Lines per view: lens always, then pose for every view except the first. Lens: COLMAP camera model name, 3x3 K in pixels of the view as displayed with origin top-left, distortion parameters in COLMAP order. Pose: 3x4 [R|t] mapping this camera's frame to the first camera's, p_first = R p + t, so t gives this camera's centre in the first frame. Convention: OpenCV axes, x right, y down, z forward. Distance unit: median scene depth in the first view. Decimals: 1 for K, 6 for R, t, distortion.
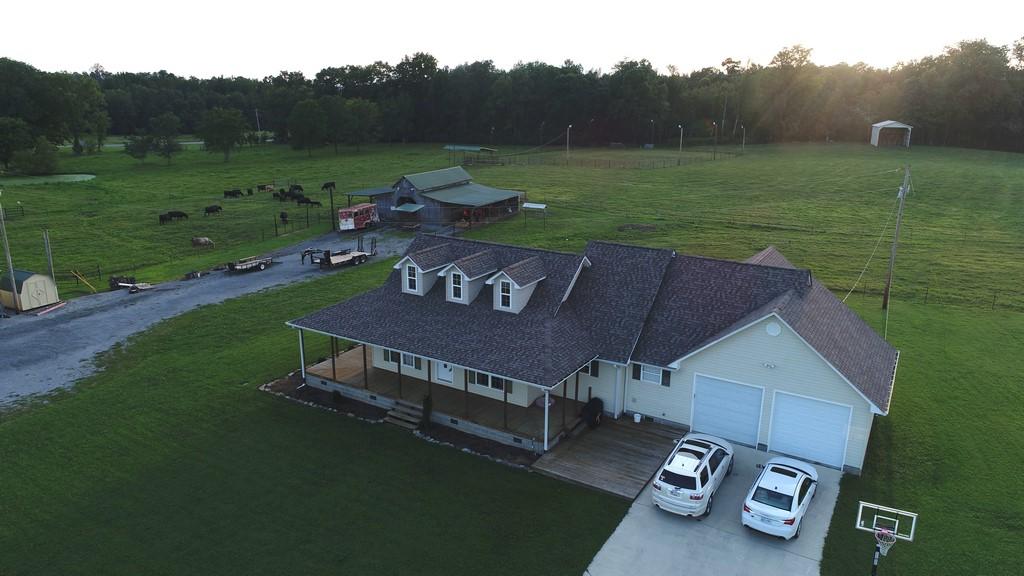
lens RADIAL K [[688.3, 0, 512.0], [0, 688.3, 288.0], [0, 0, 1]] dist [0.002503, 0.000182]
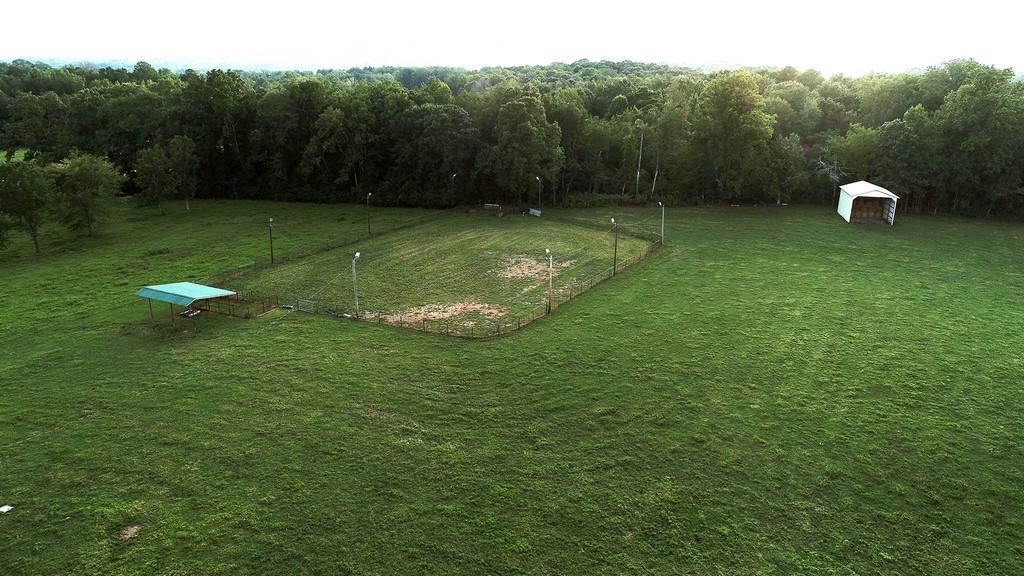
lens RADIAL K [[688.3, 0, 512.0], [0, 688.3, 288.0], [0, 0, 1]] dist [0.002503, 0.000182]
pose [[0.996261, -0.025672, 0.082492, 0.659210], [0.021909, 0.998692, 0.046206, -0.928838], [-0.083570, -0.044225, 0.995520, 1.688657]]
